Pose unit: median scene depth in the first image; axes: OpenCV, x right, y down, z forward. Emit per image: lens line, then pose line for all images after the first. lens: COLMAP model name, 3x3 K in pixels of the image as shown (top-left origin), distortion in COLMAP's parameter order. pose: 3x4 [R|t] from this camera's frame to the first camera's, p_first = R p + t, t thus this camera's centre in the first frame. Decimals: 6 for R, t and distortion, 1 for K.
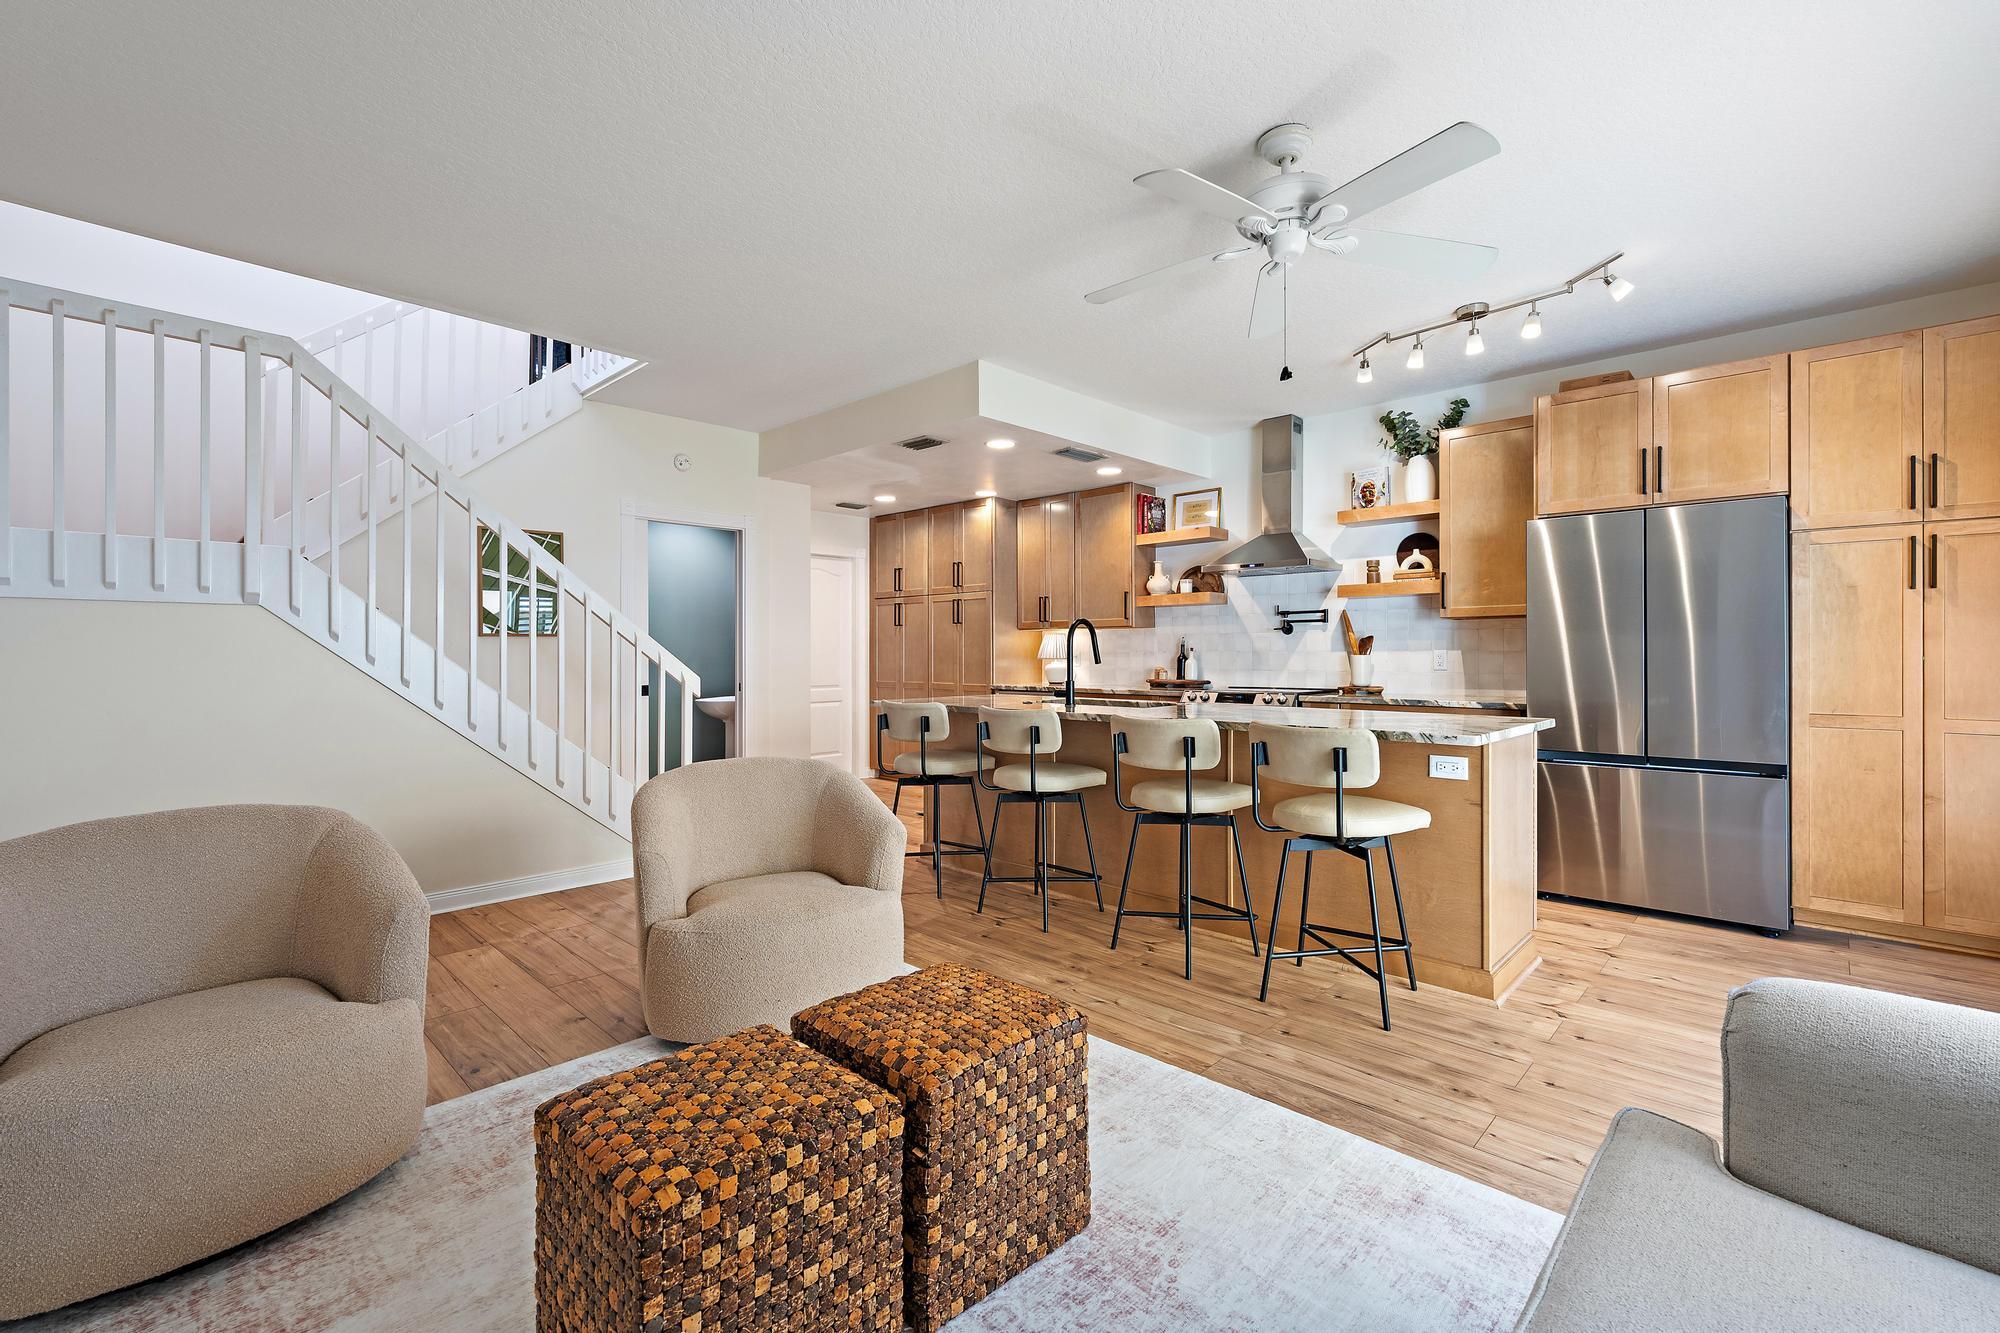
lens RADIAL K [[852.5, 0, 1005.0], [0, 852.5, 653.9], [0, 0, 1]] dist [-0.001885, -0.000188]
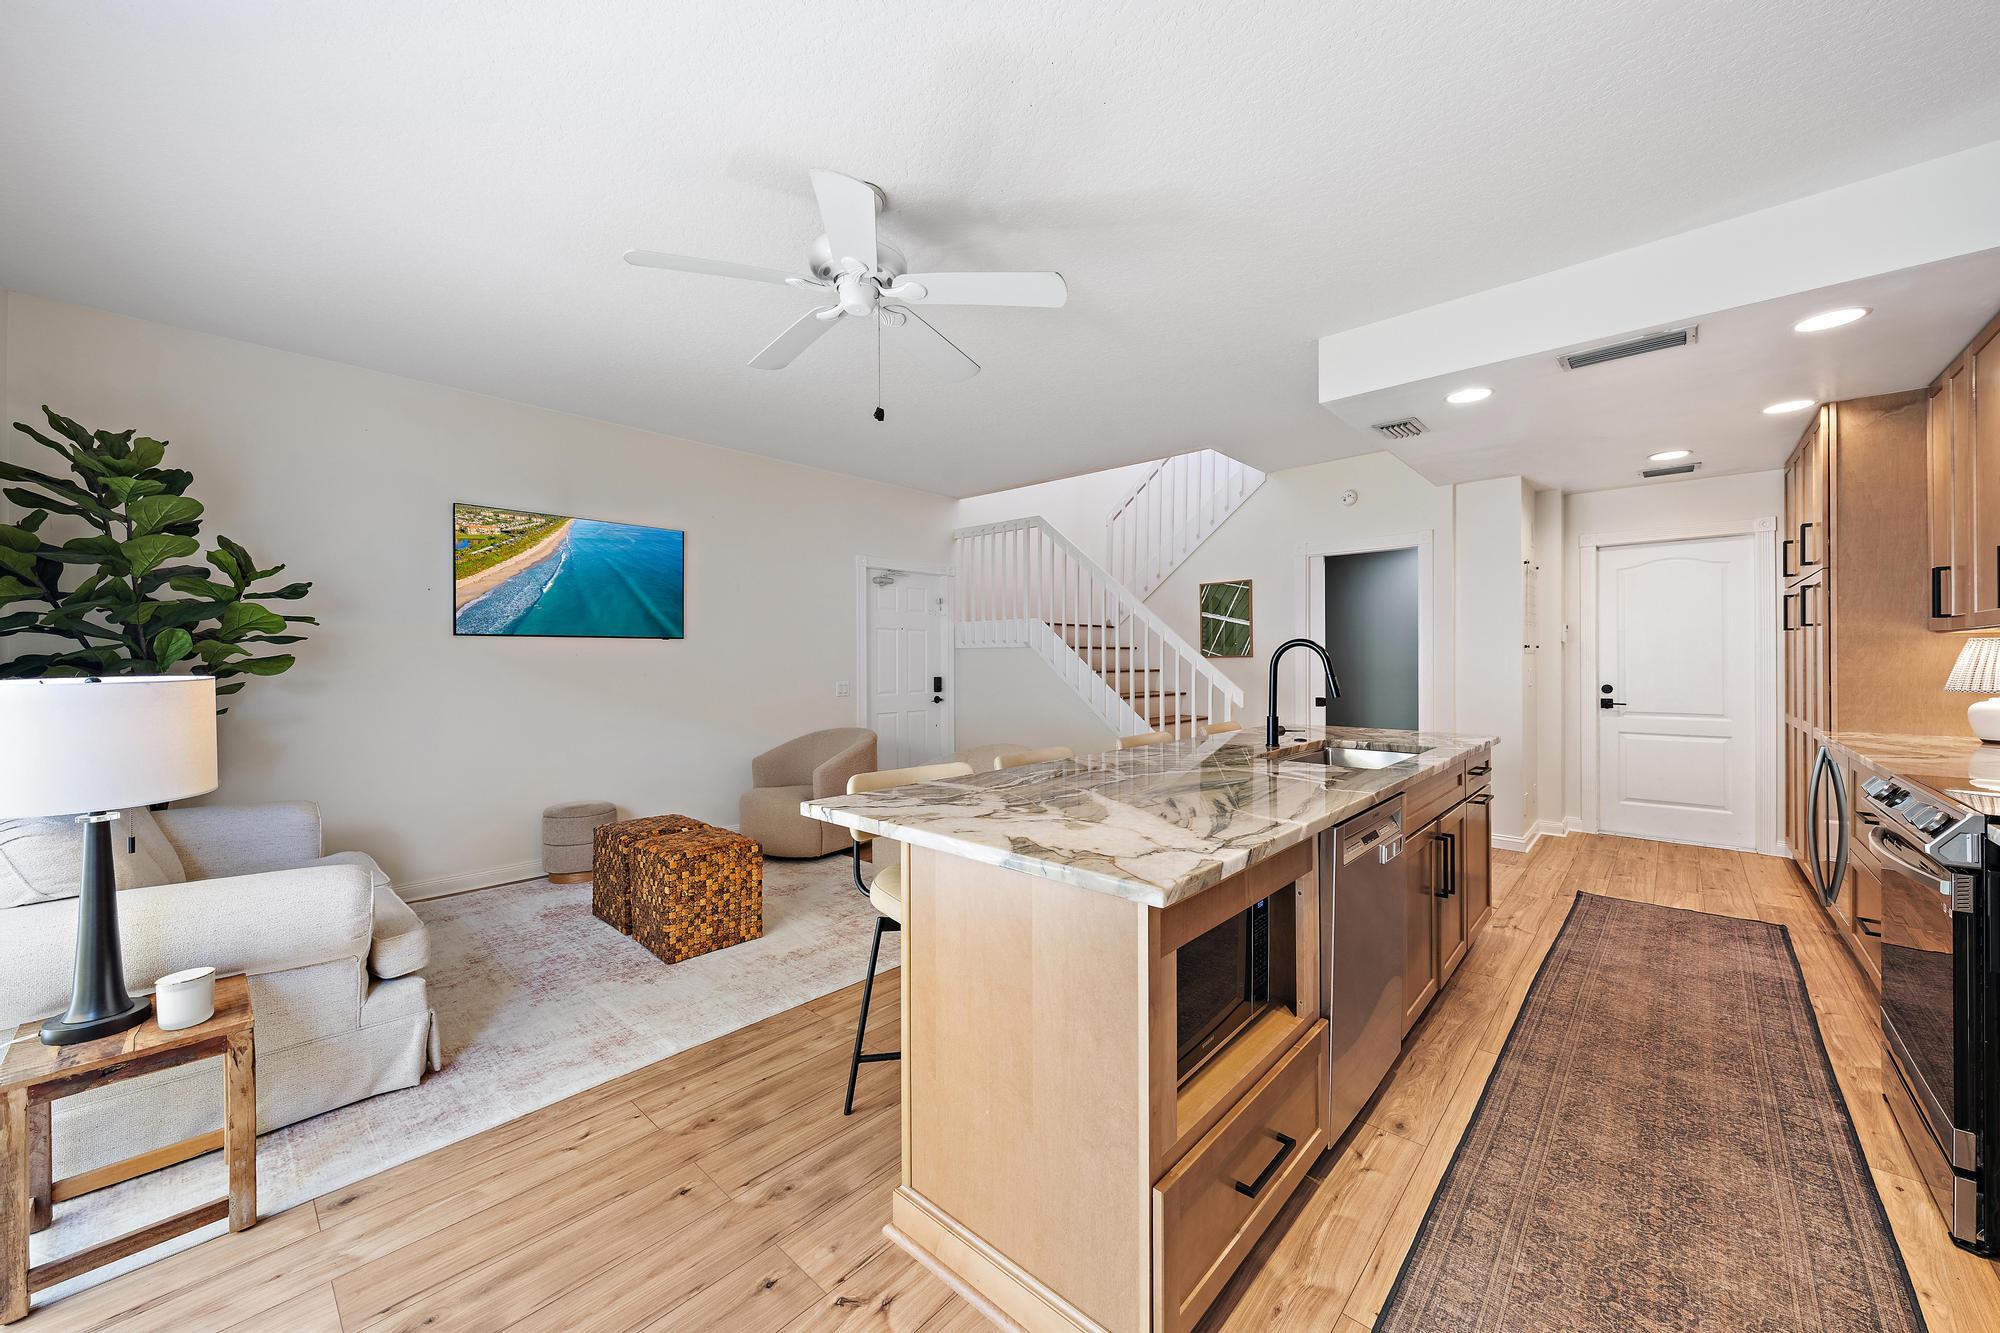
lens RADIAL K [[743.0, 0, 1007.0], [0, 743.0, 659.3], [0, 0, 1]] dist [-0.000938, -0.000059]
pose [[0.031241, 0.000408, -0.999512, 0.666979], [0.002100, 0.999998, 0.000474, -0.020158], [0.999510, -0.002114, 0.031240, 0.617666]]
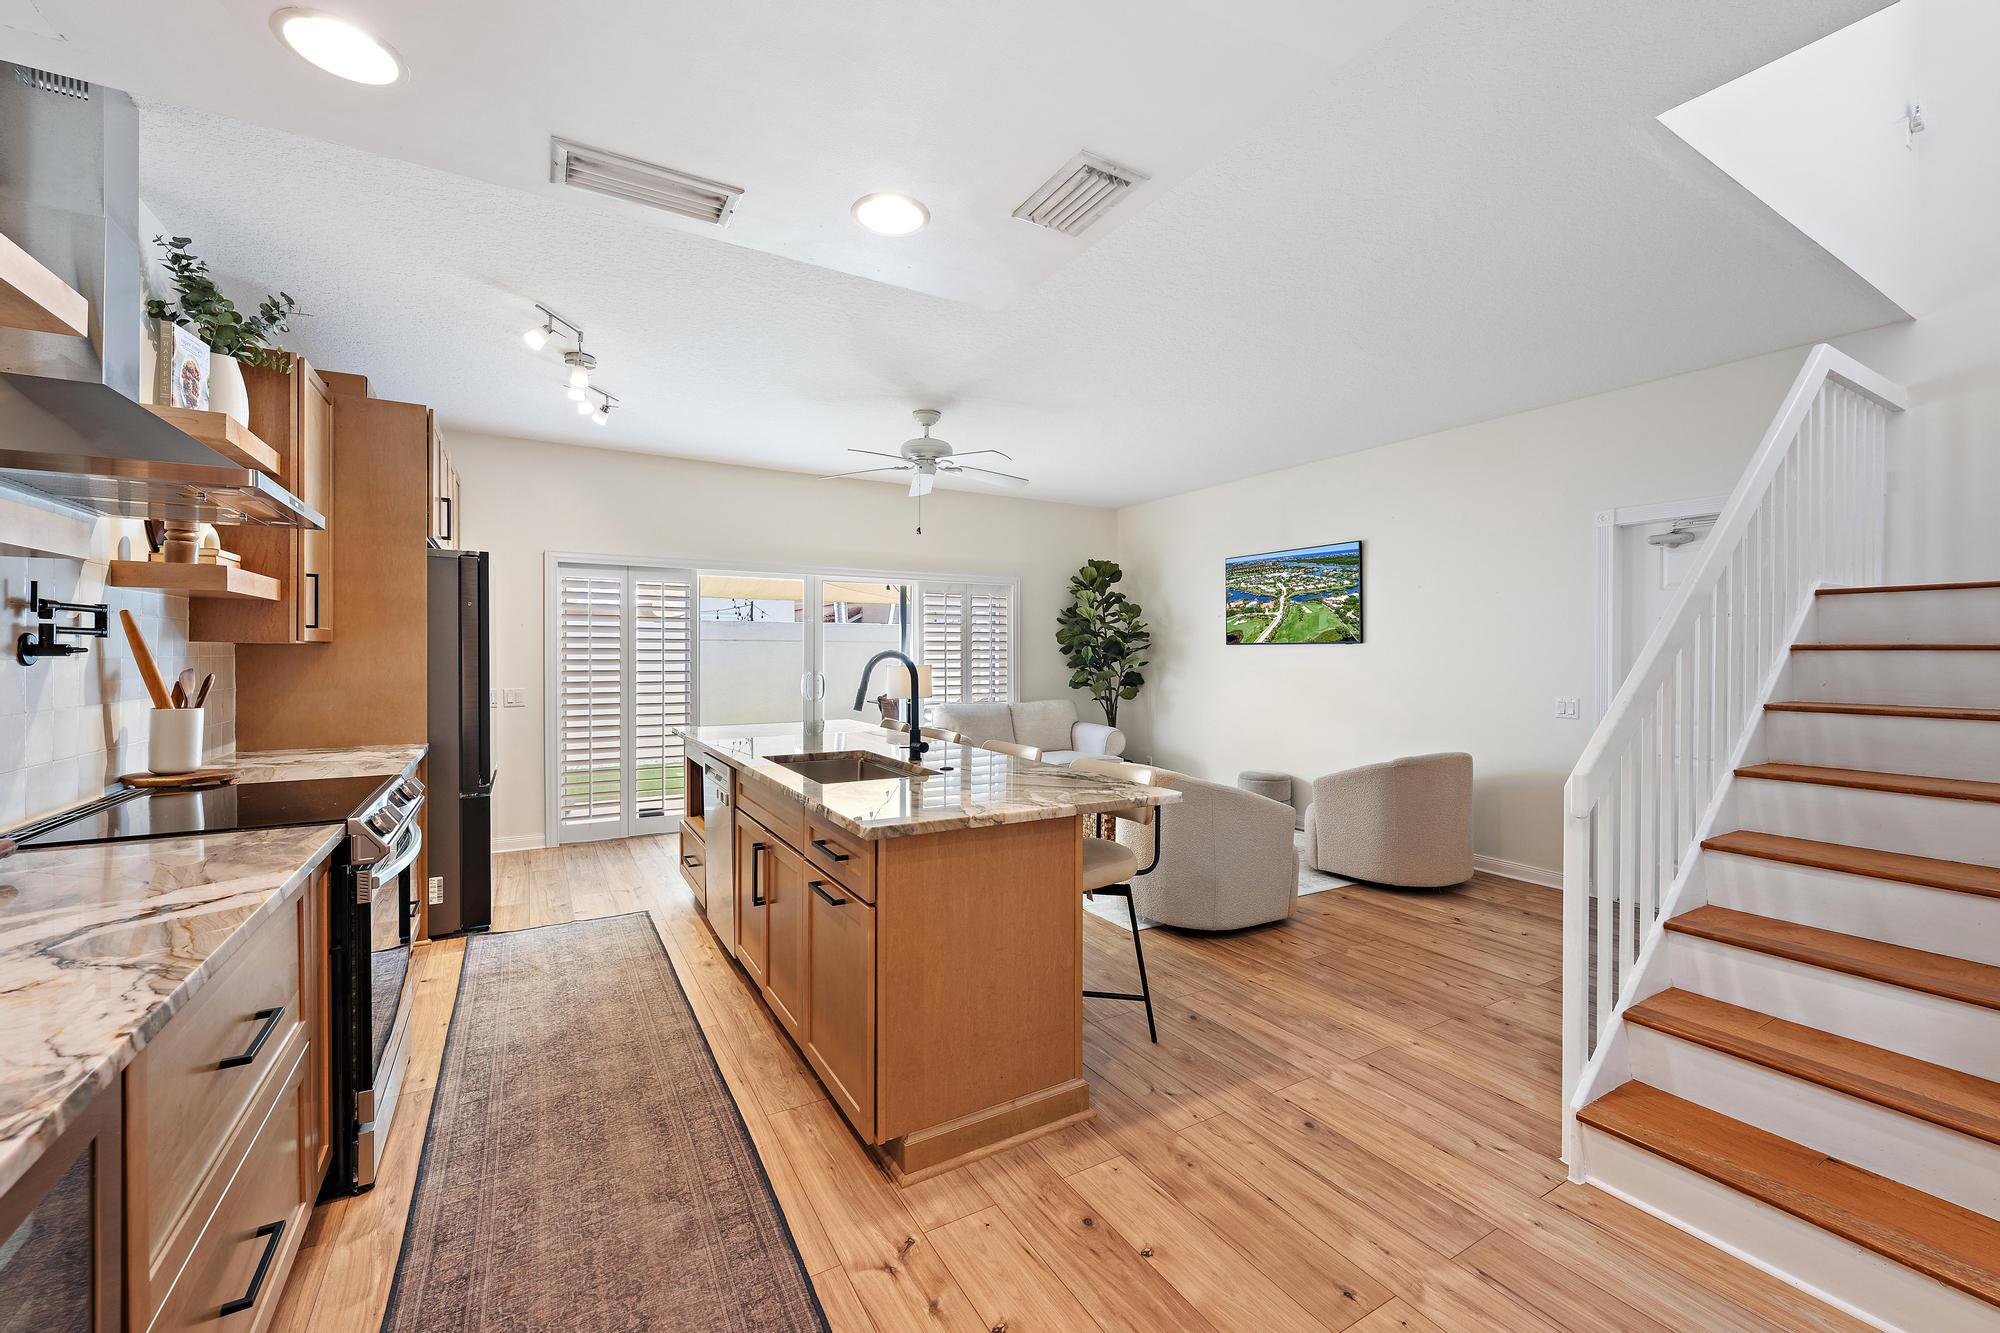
lens RADIAL K [[805.7, 0, 1001.2], [0, 805.7, 659.6], [0, 0, 1]] dist [0.001390, -0.000016]
pose [[-0.962907, -0.004883, 0.269788, -0.176626], [-0.002072, 0.999941, 0.010702, -0.035735], [-0.269824, 0.009746, -0.962860, 1.458948]]
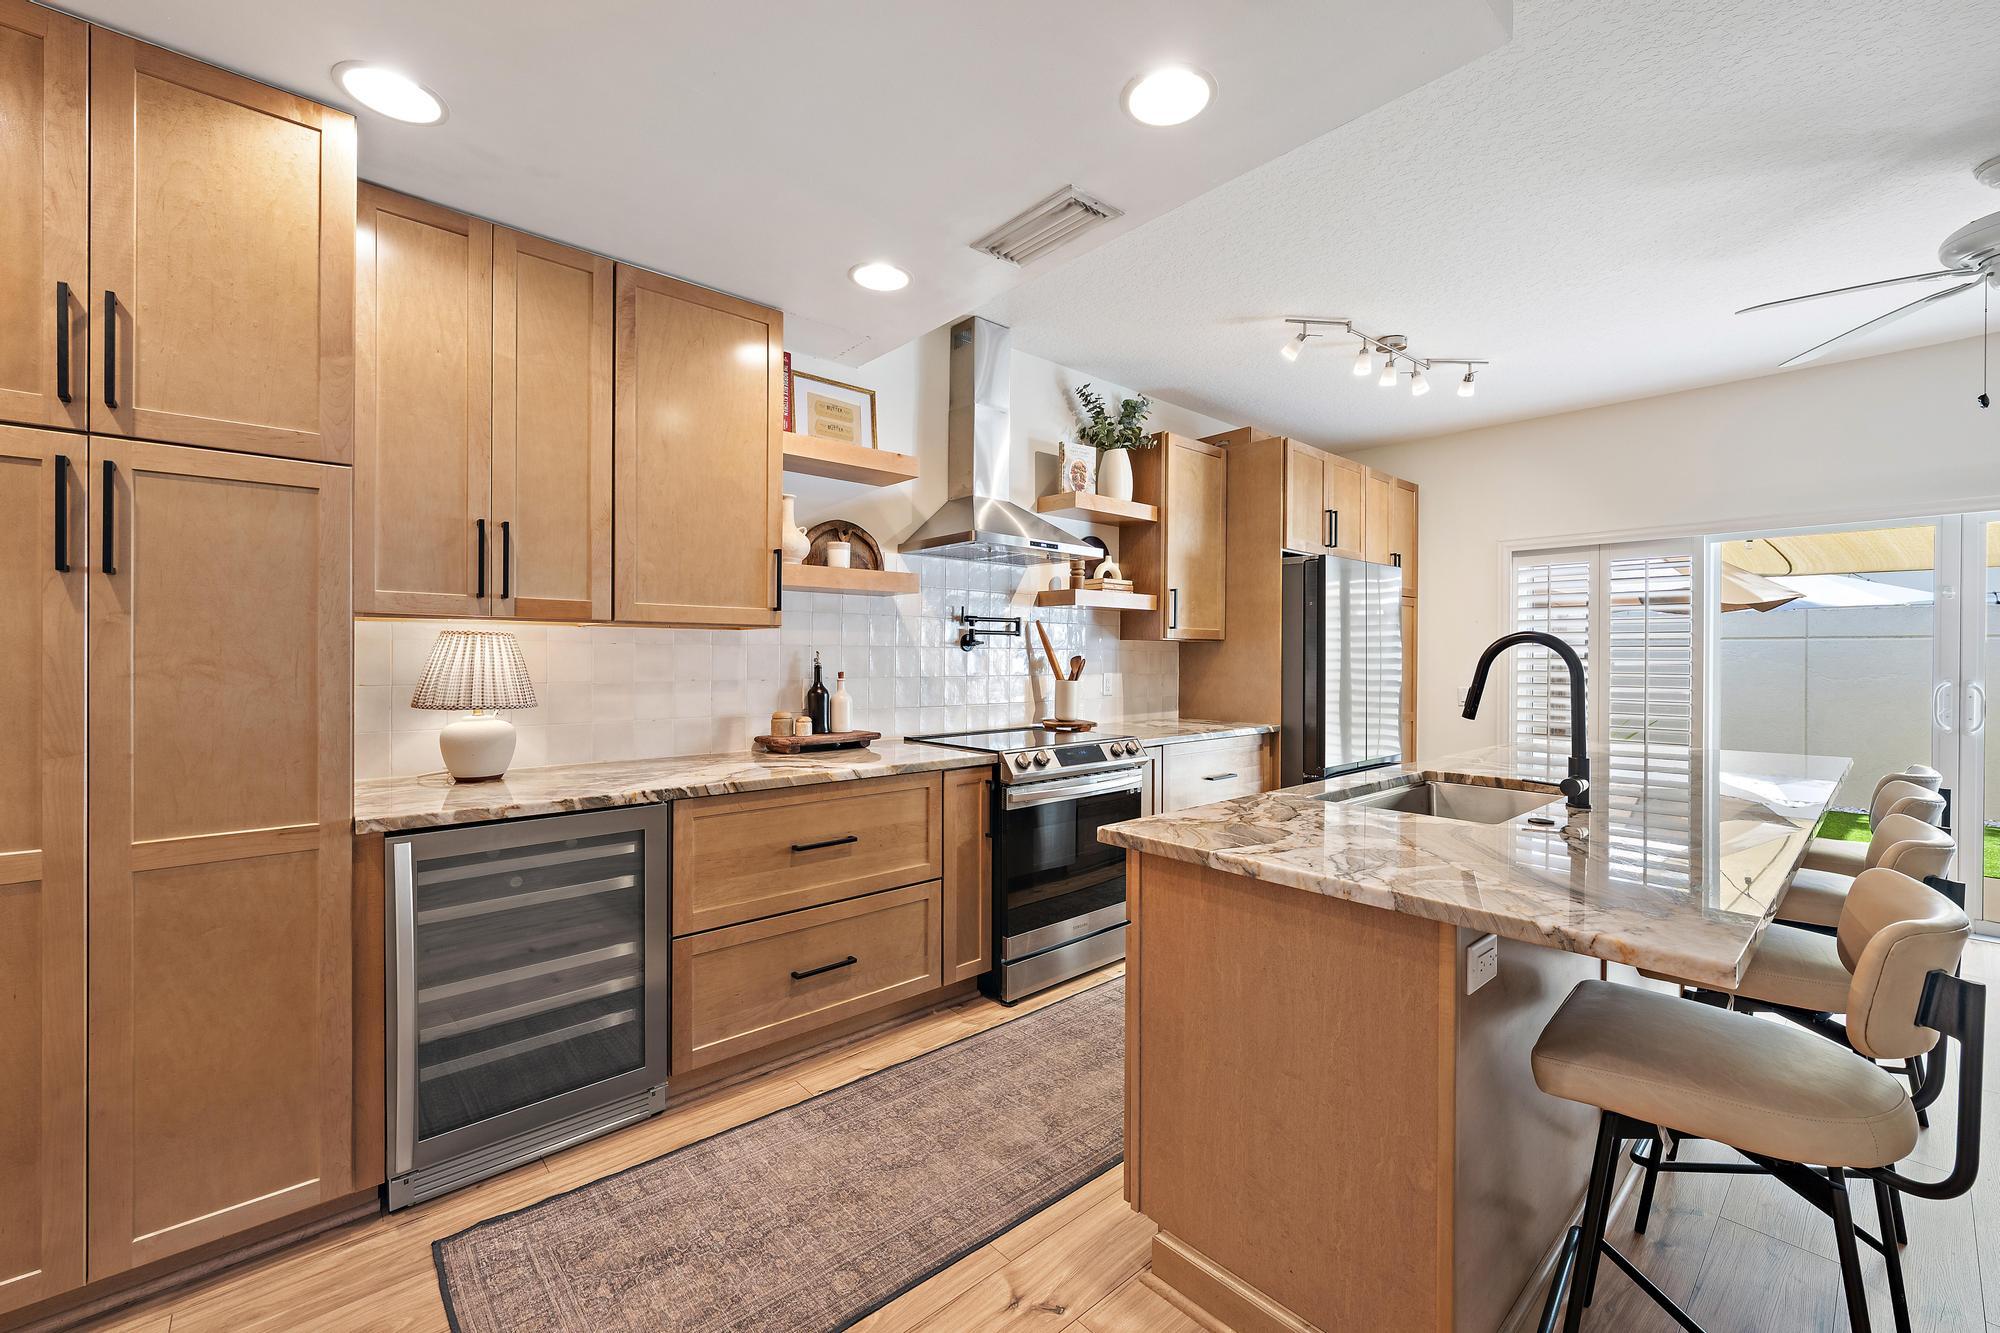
lens RADIAL K [[808.7, 0, 1000.3], [0, 808.7, 660.3], [0, 0, 1]] dist [-0.000348, 0.000161]
pose [[0.081153, -0.003932, 0.996694, -0.359929], [-0.003459, 0.999985, 0.004227, -0.022283], [-0.996696, -0.003791, 0.081138, 1.109458]]
